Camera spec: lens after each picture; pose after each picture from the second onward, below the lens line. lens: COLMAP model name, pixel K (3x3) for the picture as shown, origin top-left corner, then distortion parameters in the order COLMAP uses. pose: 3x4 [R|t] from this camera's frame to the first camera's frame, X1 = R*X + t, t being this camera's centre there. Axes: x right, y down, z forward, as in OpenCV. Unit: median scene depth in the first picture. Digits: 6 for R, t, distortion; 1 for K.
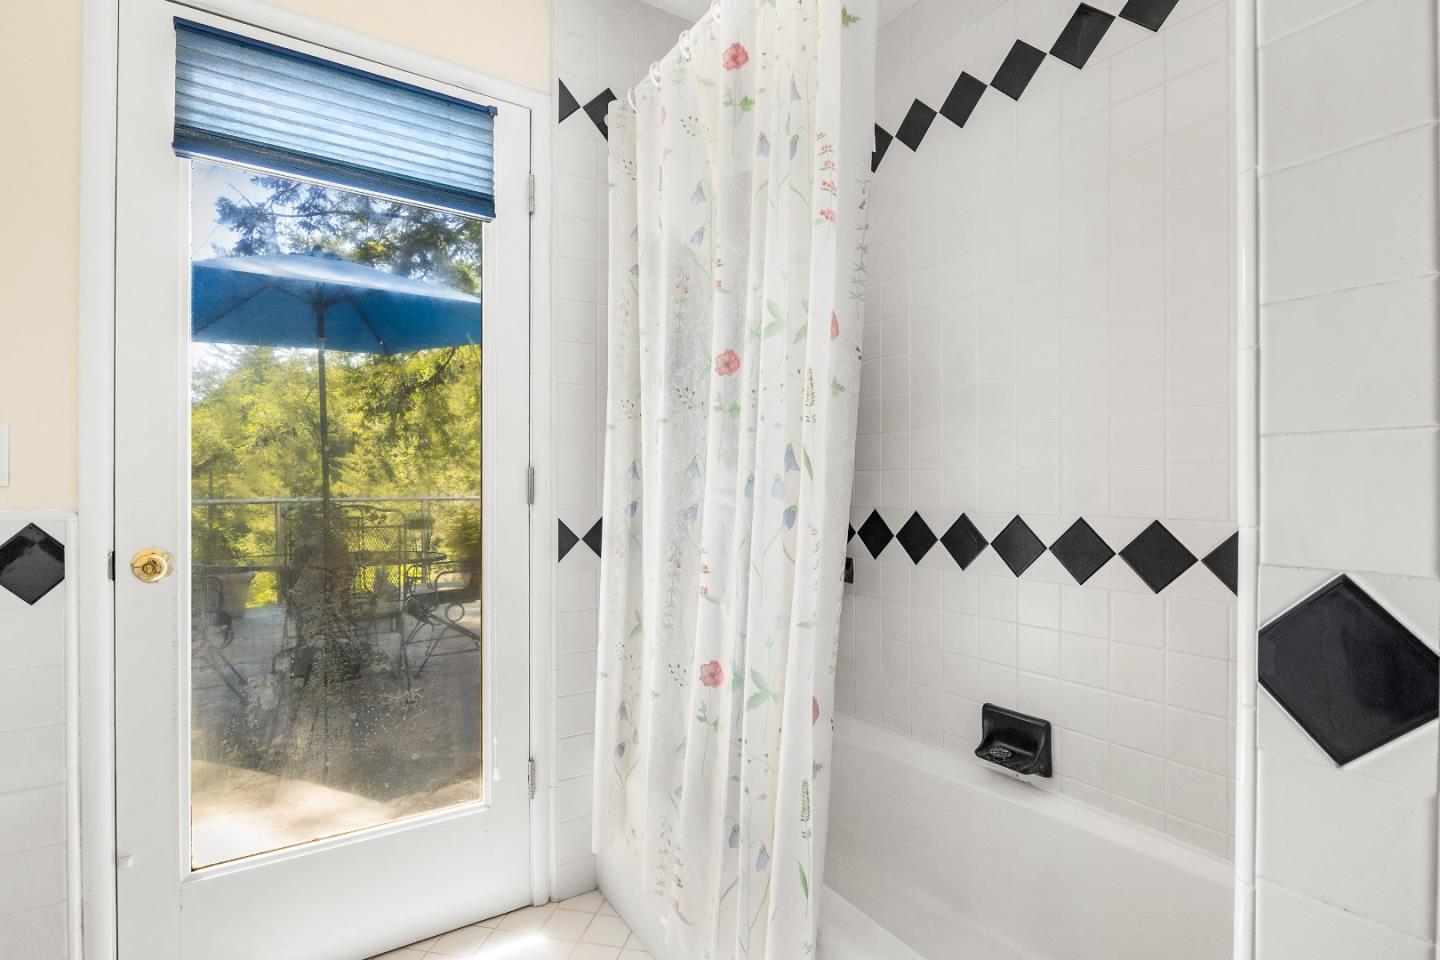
lens RADIAL K [[679.9, 0, 715.1], [0, 679.9, 486.5], [0, 0, 1]] dist [0.000755, -0.001038]
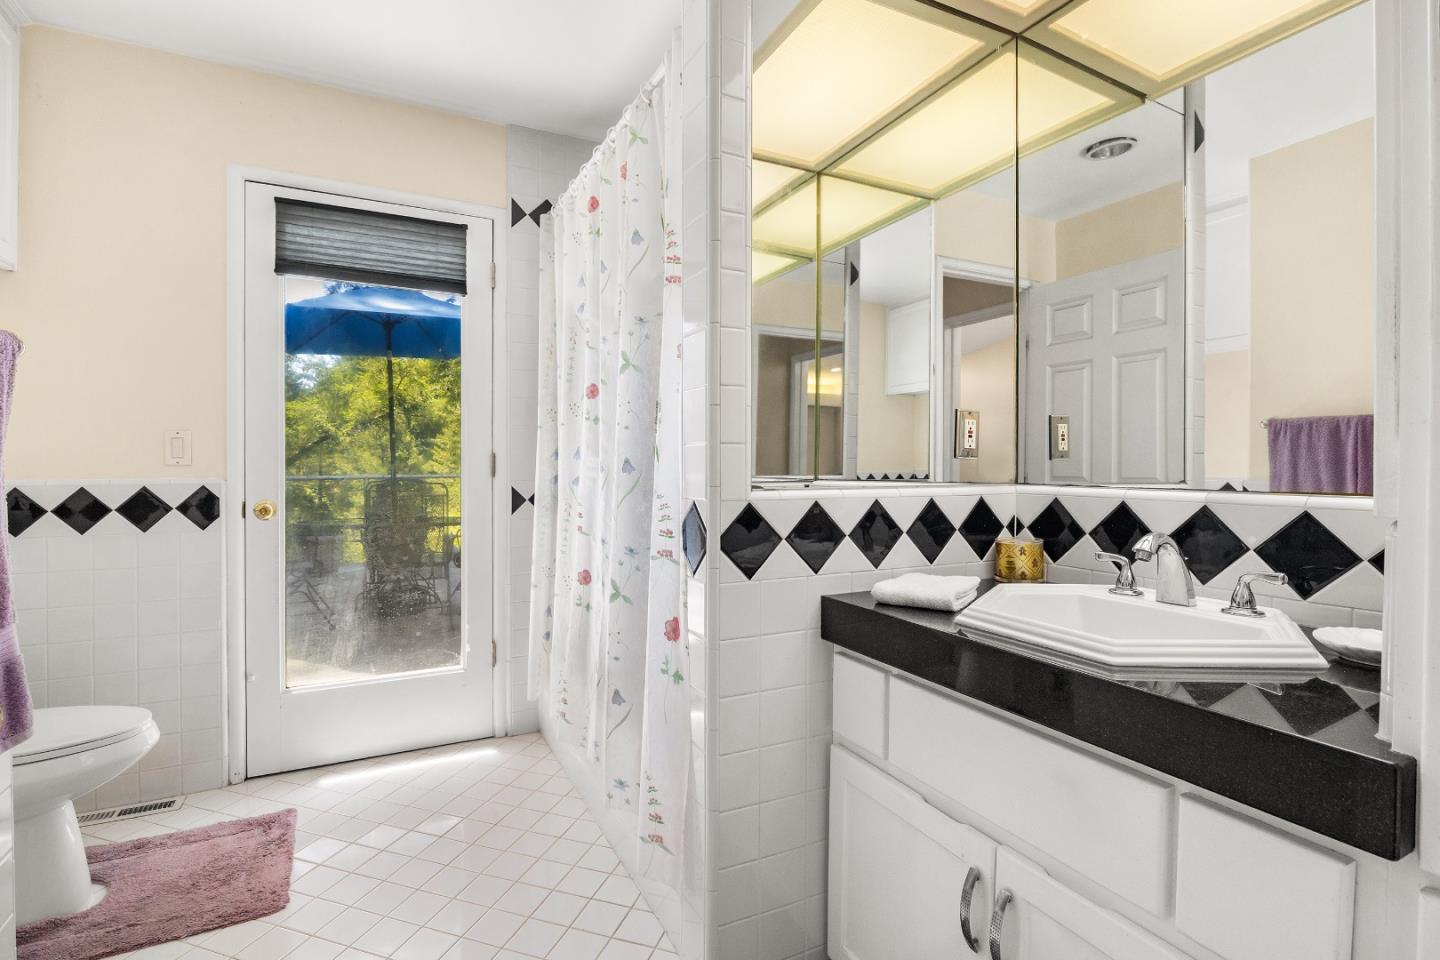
lens RADIAL K [[679.9, 0, 725.1], [0, 679.9, 471.8], [0, 0, 1]] dist [0.000755, -0.001038]
pose [[0.994710, 0.003248, -0.102667, 0.409908], [-0.002348, 0.999958, 0.008890, -0.000428], [0.102692, -0.008602, 0.994676, -0.478592]]
